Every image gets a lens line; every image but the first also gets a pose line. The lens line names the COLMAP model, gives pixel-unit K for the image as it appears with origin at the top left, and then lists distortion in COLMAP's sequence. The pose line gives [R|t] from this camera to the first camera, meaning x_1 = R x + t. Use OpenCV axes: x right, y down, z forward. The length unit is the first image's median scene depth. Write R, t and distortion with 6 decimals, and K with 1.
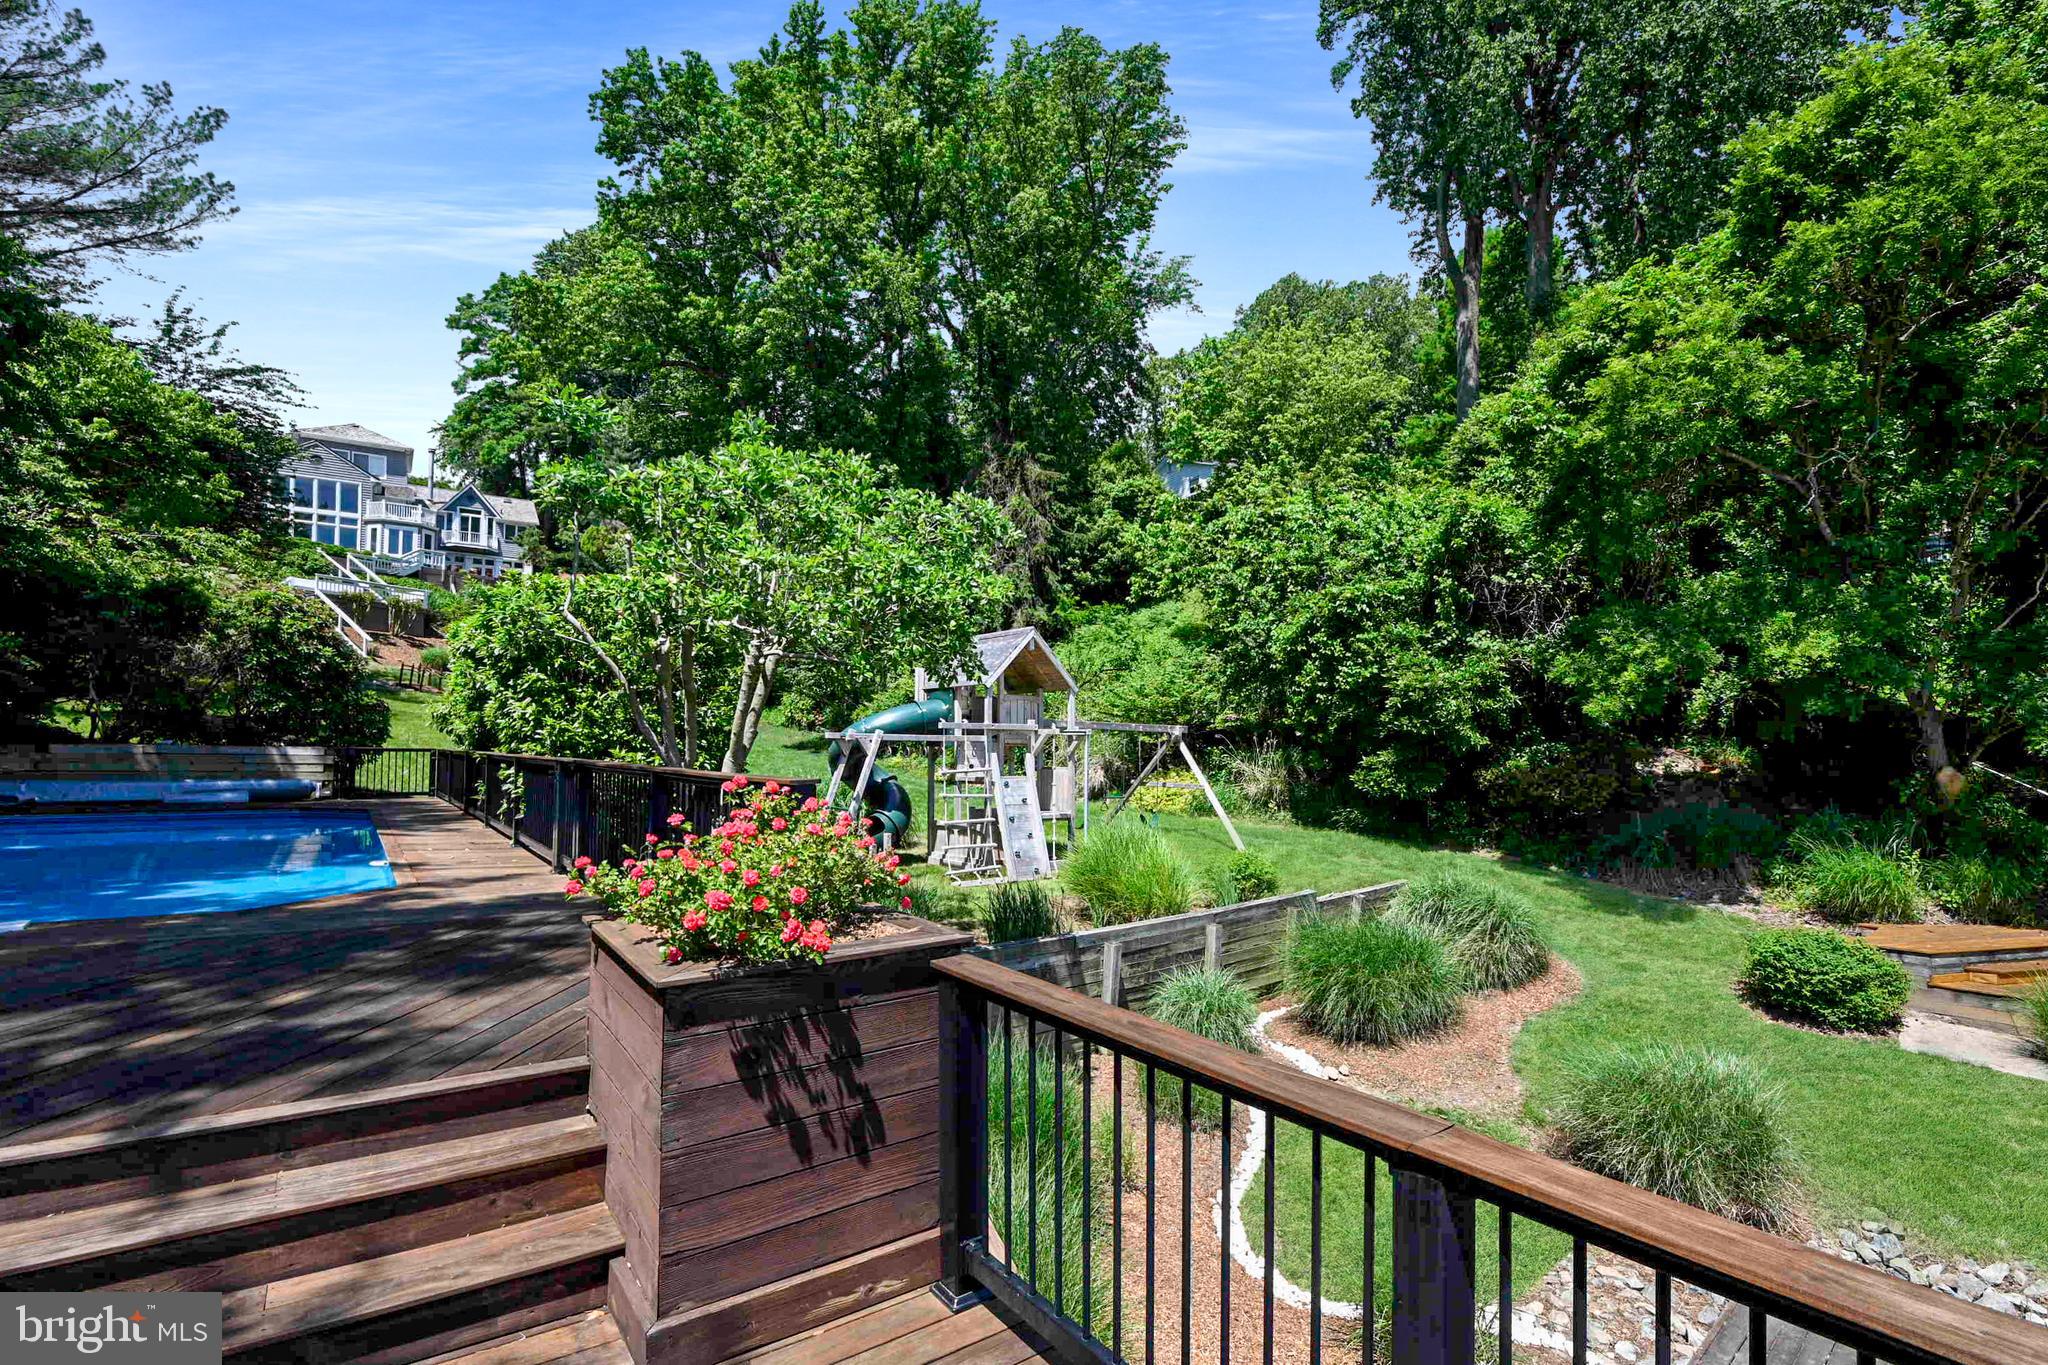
lens RADIAL K [[932.6, 0, 1050.2], [0, 932.6, 733.4], [0, 0, 1]] dist [-0.015231, -0.002650]
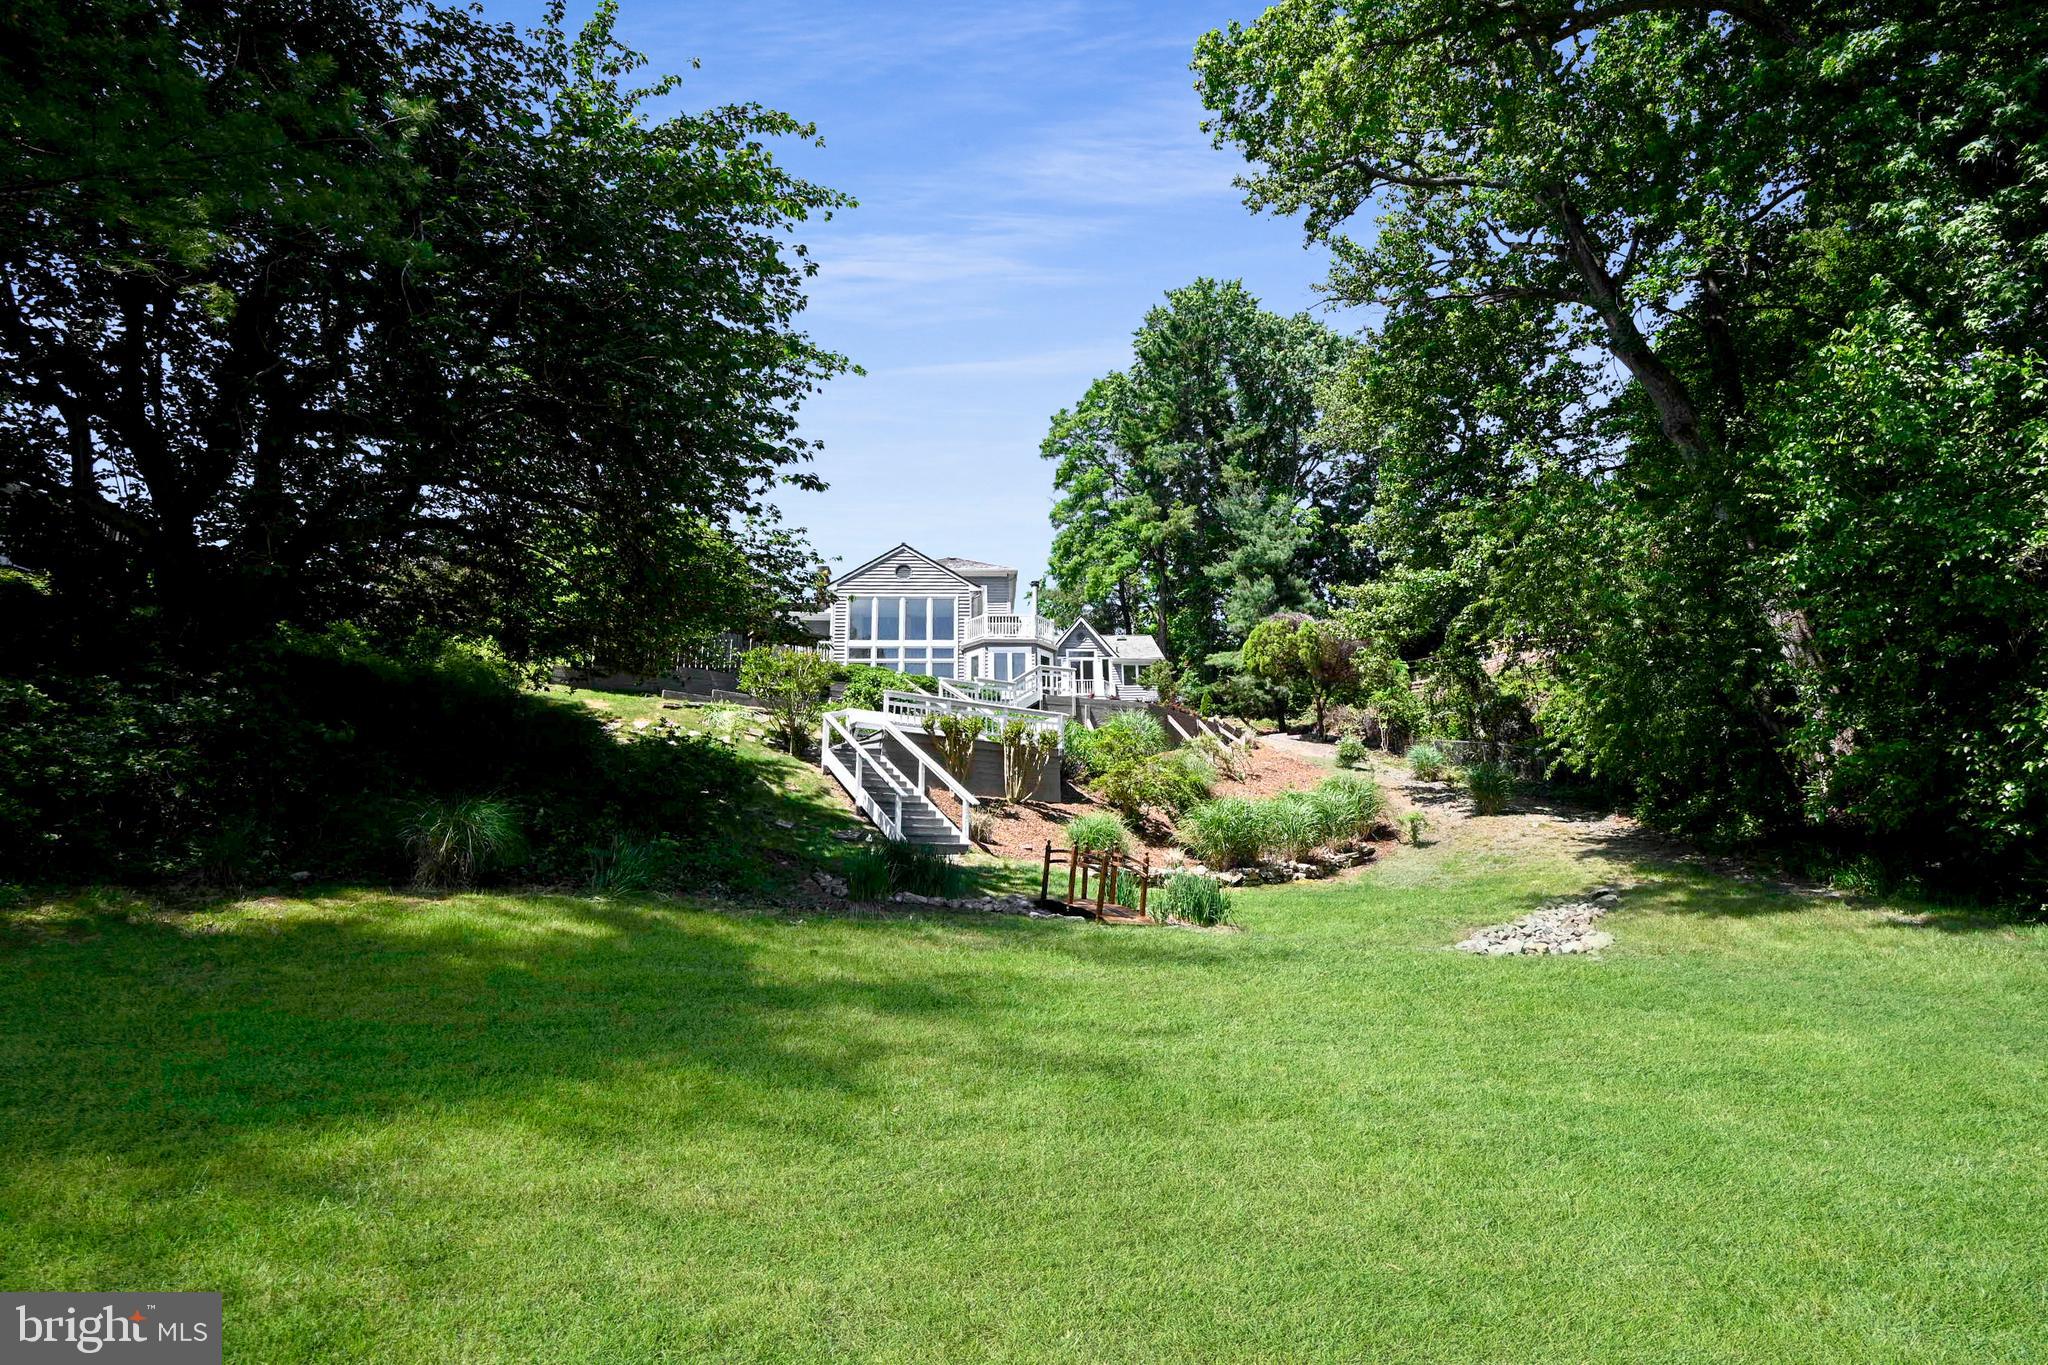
lens RADIAL K [[932.6, 0, 1024.5], [0, 932.6, 680.2], [0, 0, 1]] dist [-0.015231, -0.002650]
pose [[0.835558, -0.170983, -0.522119, -0.499278], [0.029451, 0.962912, -0.268203, -0.039281], [0.548613, 0.208722, 0.809604, 0.675324]]
